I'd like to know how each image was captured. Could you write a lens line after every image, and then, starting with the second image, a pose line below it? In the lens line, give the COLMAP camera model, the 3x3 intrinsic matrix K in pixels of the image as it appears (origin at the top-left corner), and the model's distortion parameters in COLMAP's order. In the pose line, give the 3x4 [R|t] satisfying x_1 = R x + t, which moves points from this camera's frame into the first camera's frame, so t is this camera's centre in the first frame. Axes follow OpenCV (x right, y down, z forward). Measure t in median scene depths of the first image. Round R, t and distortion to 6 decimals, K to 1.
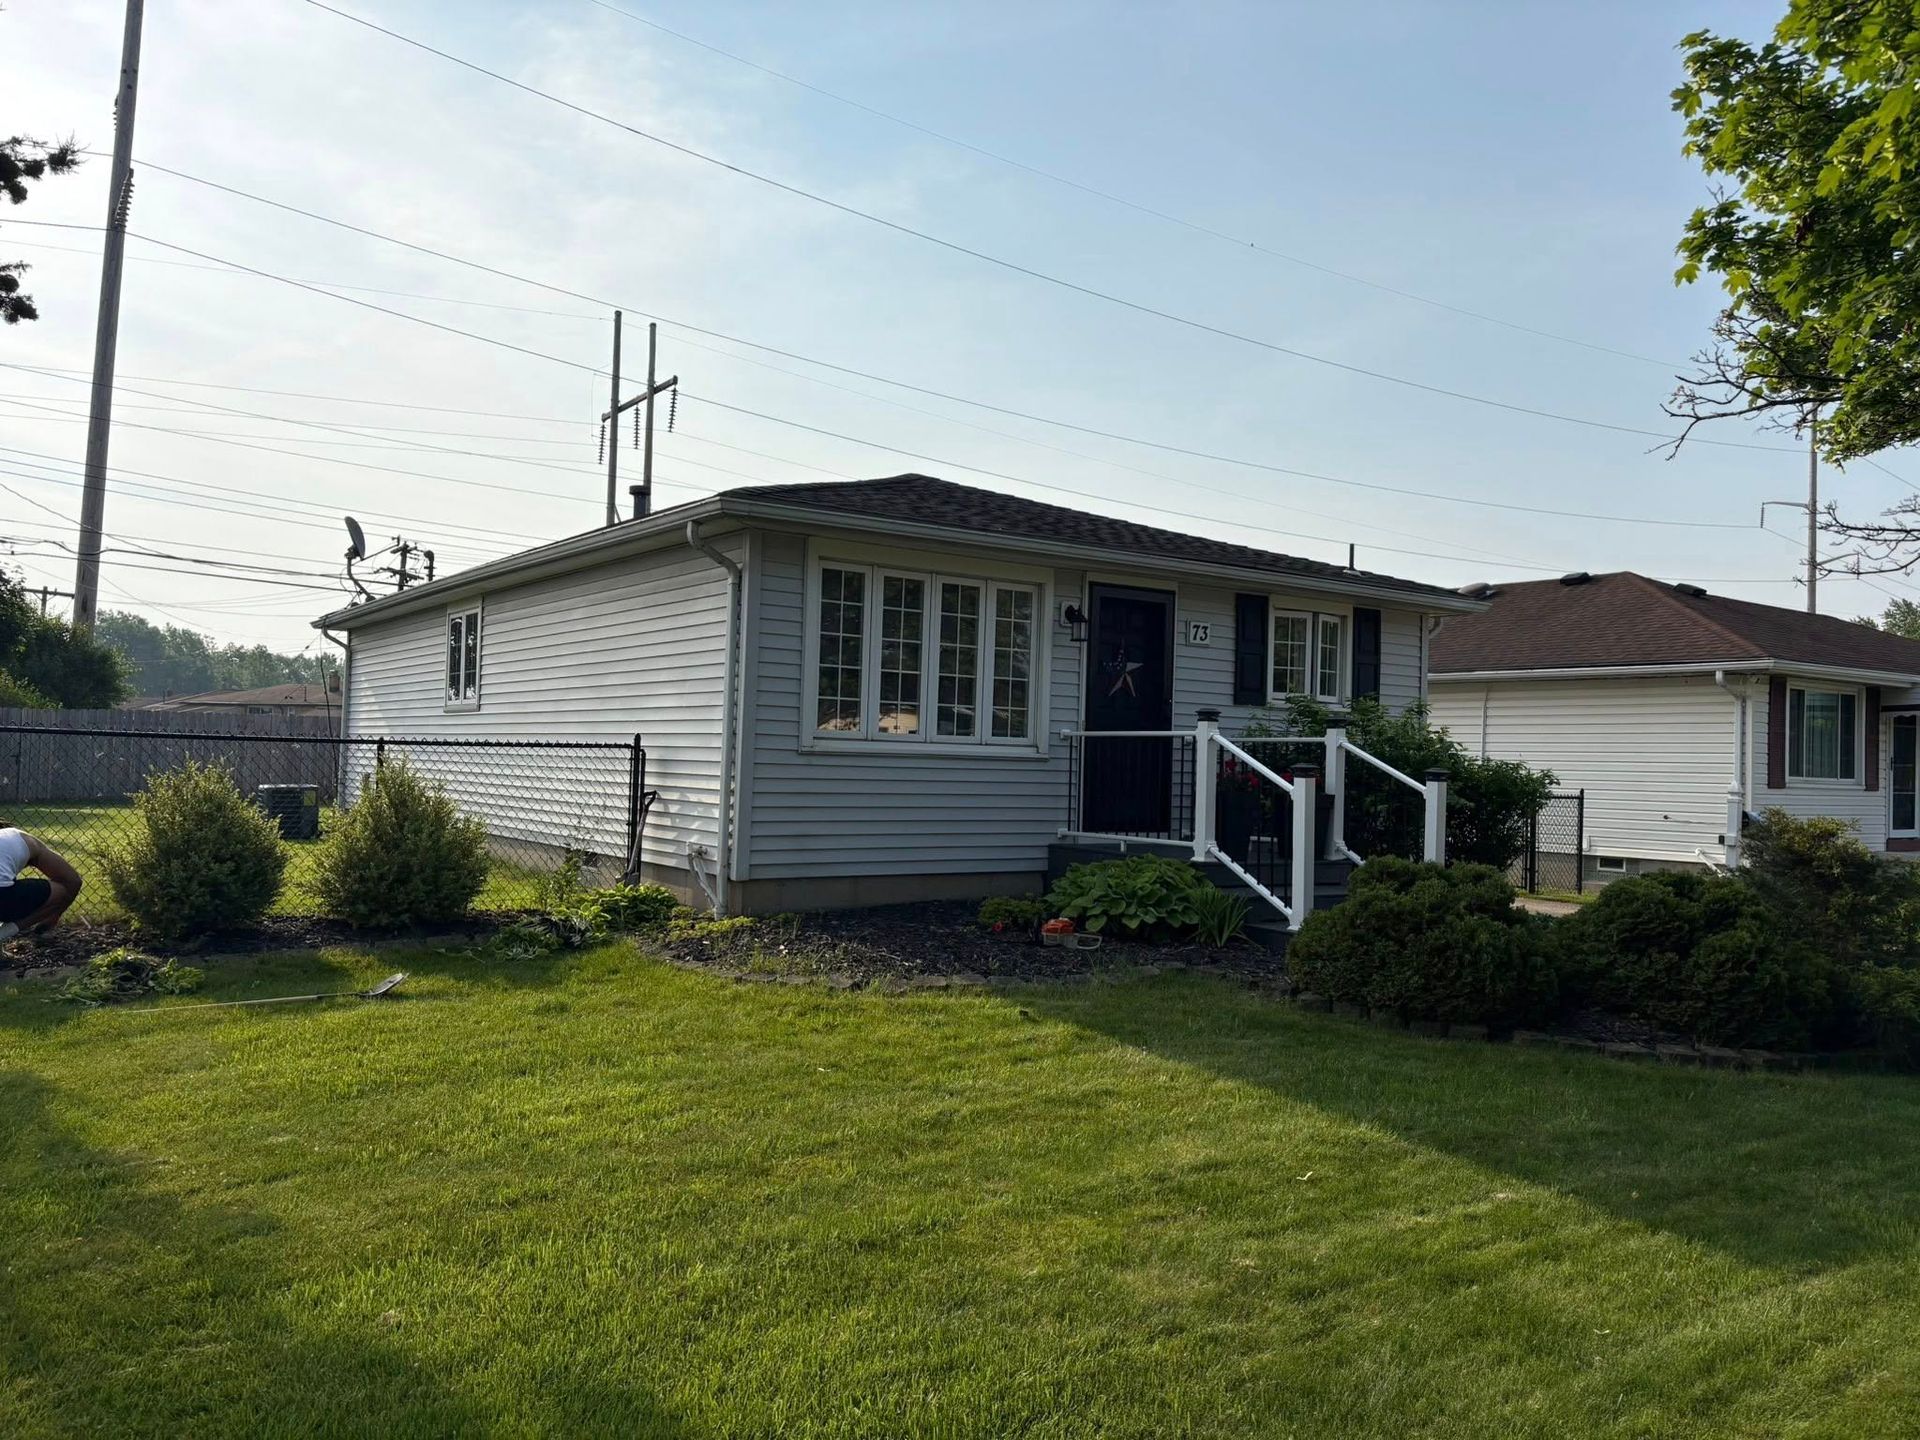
lens RADIAL K [[1440.7, 0, 960.0], [0, 1440.7, 720.0], [0, 0, 1]] dist [0.087493, -0.125455]
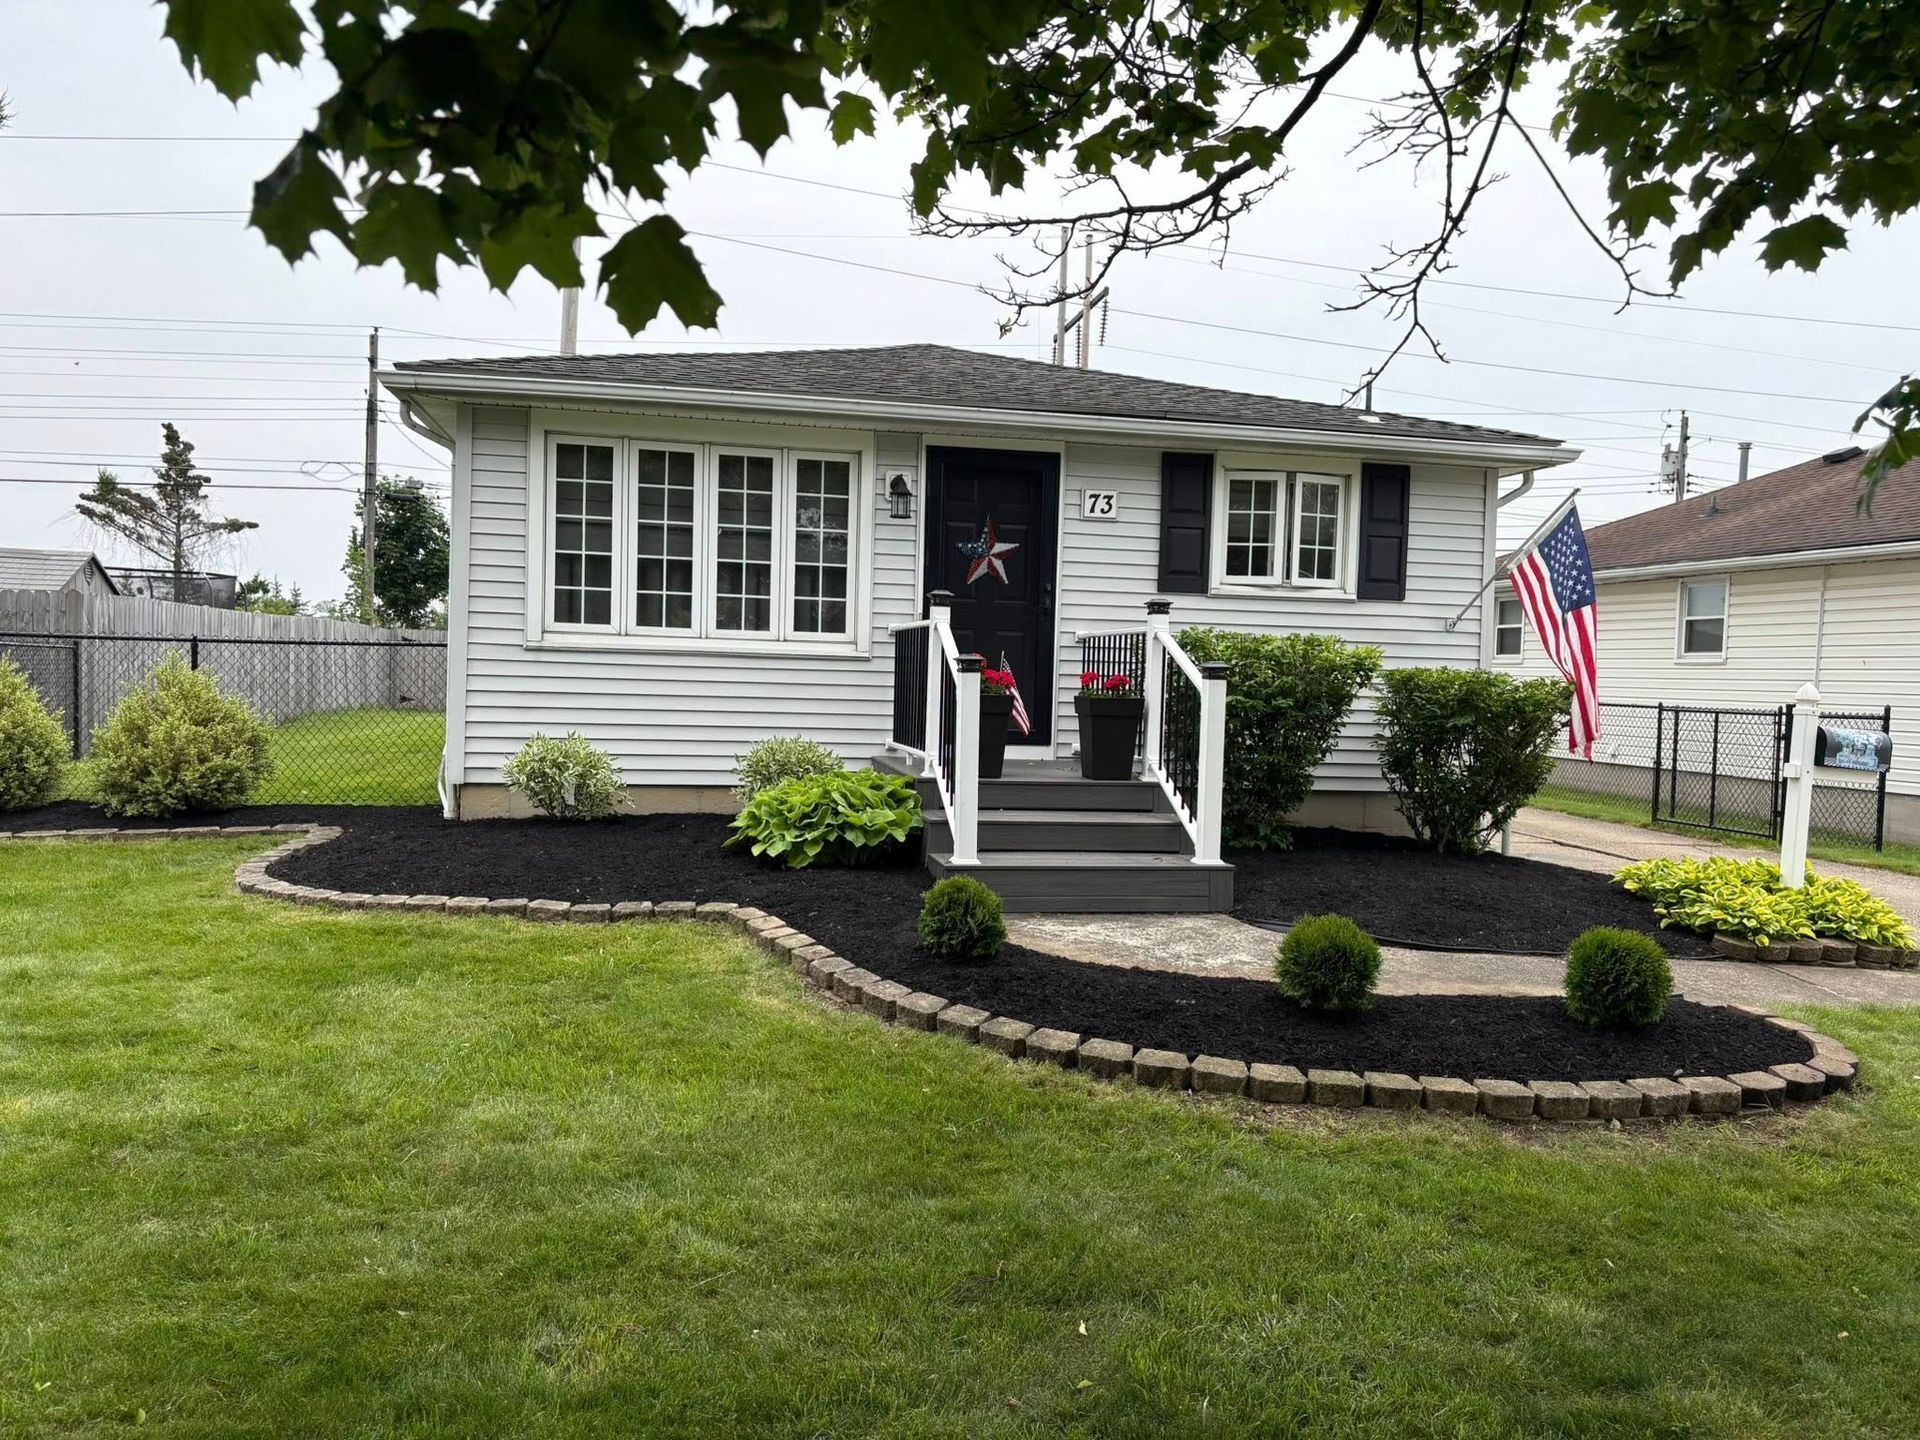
lens RADIAL K [[1440.7, 0, 960.0], [0, 1440.7, 720.0], [0, 0, 1]] dist [0.087493, -0.125455]
pose [[0.920271, 0.010582, -0.391138, 0.444778], [0.009185, 0.998775, 0.048632, 0.022898], [0.391174, -0.048347, 0.919046, 0.230417]]
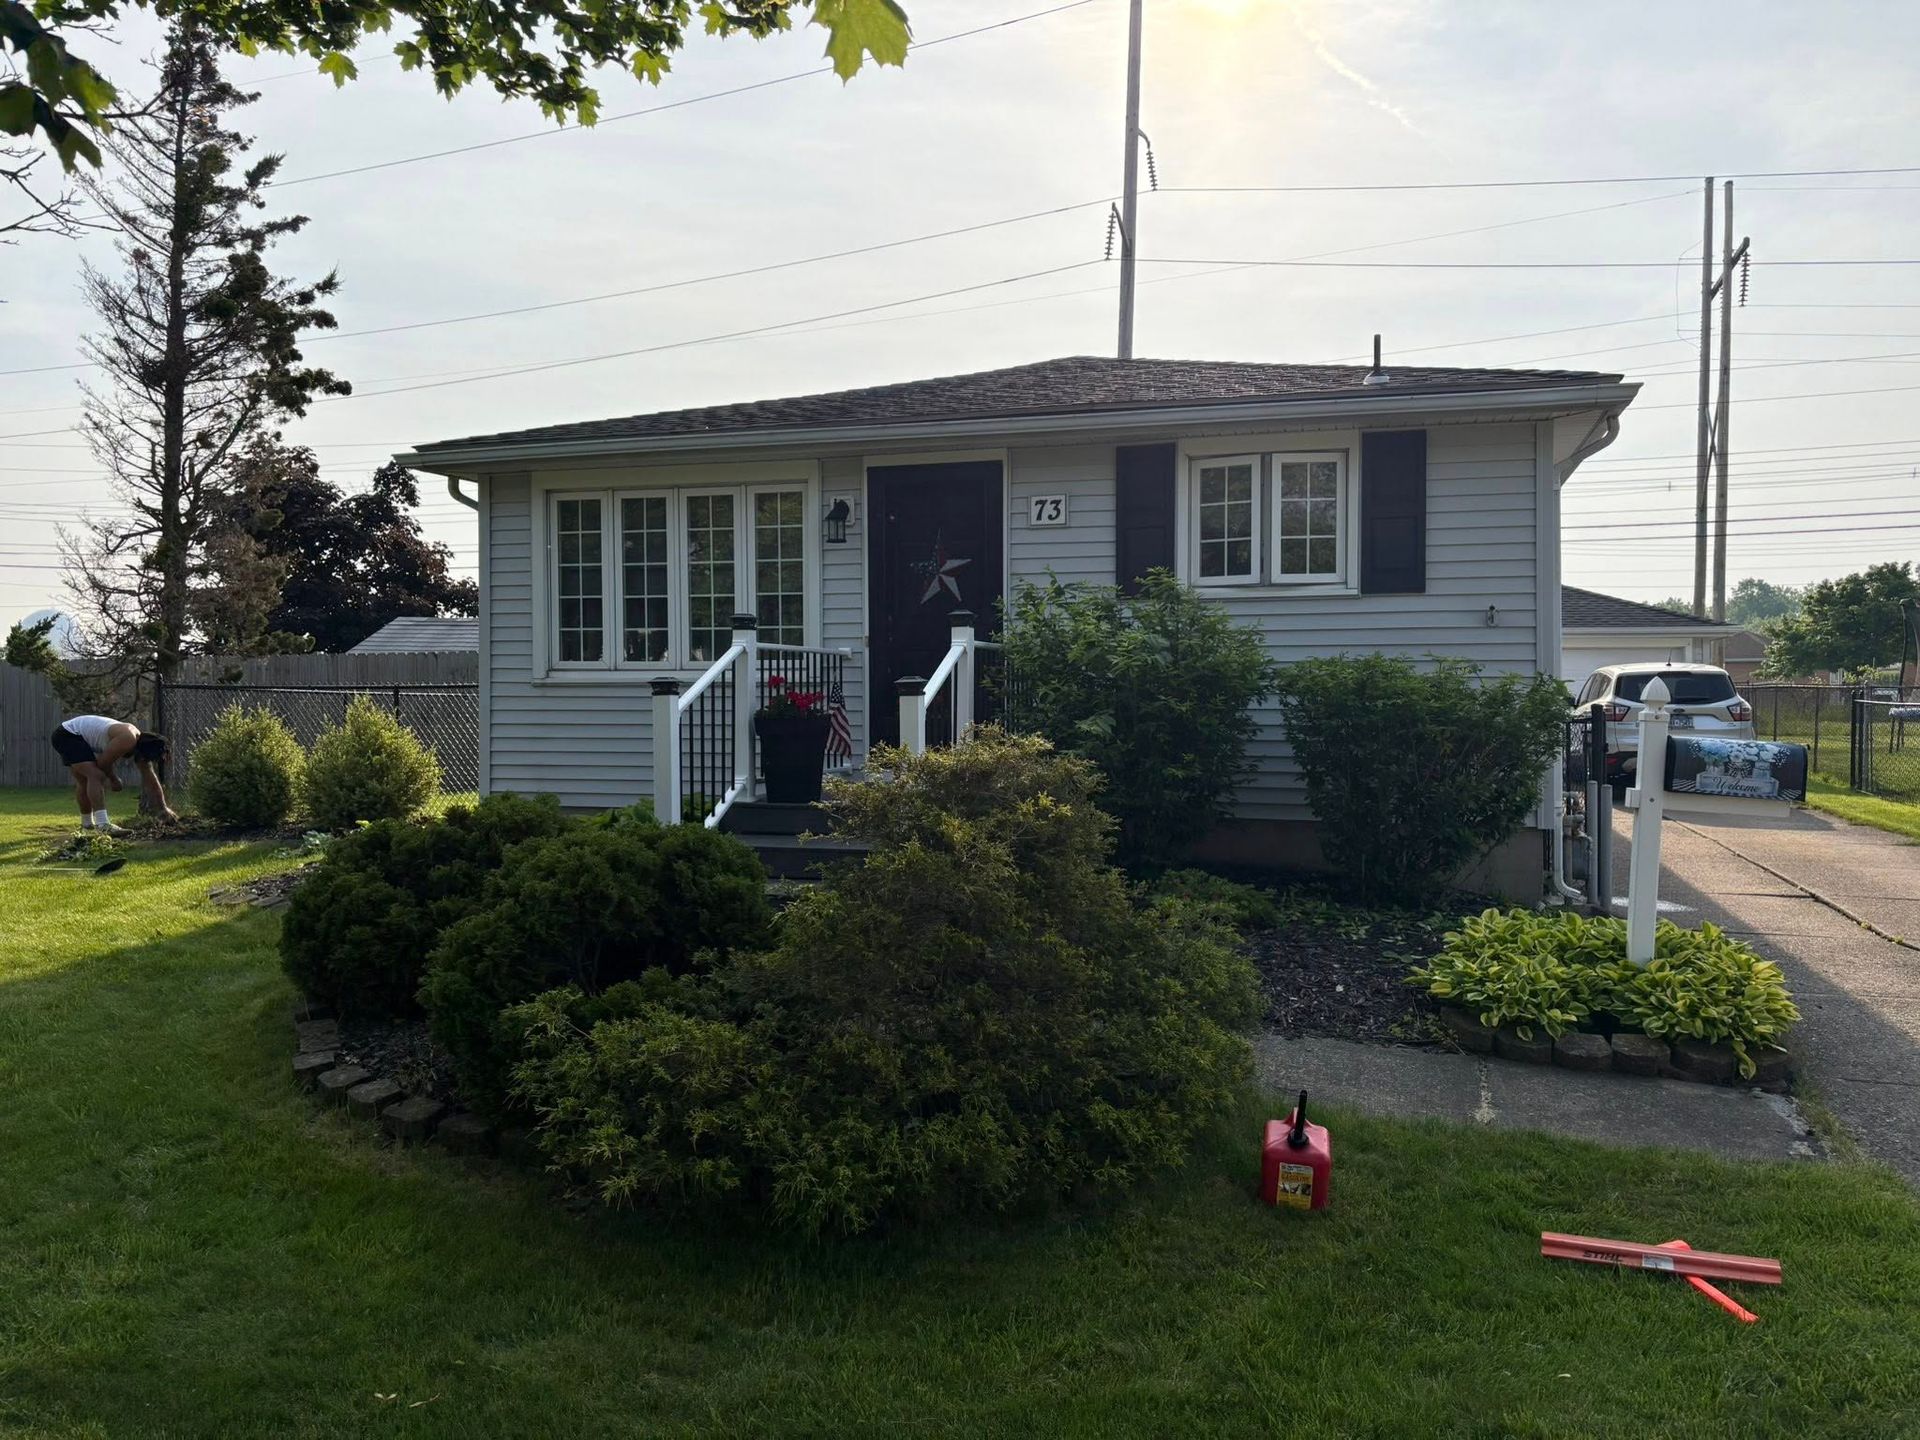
lens RADIAL K [[1440.7, 0, 960.0], [0, 1440.7, 720.0], [0, 0, 1]] dist [0.087493, -0.125455]
pose [[0.624434, -0.015431, -0.780925, 0.782657], [0.041185, 0.999064, 0.013190, 0.041051], [0.779991, -0.040399, 0.624485, 0.523614]]
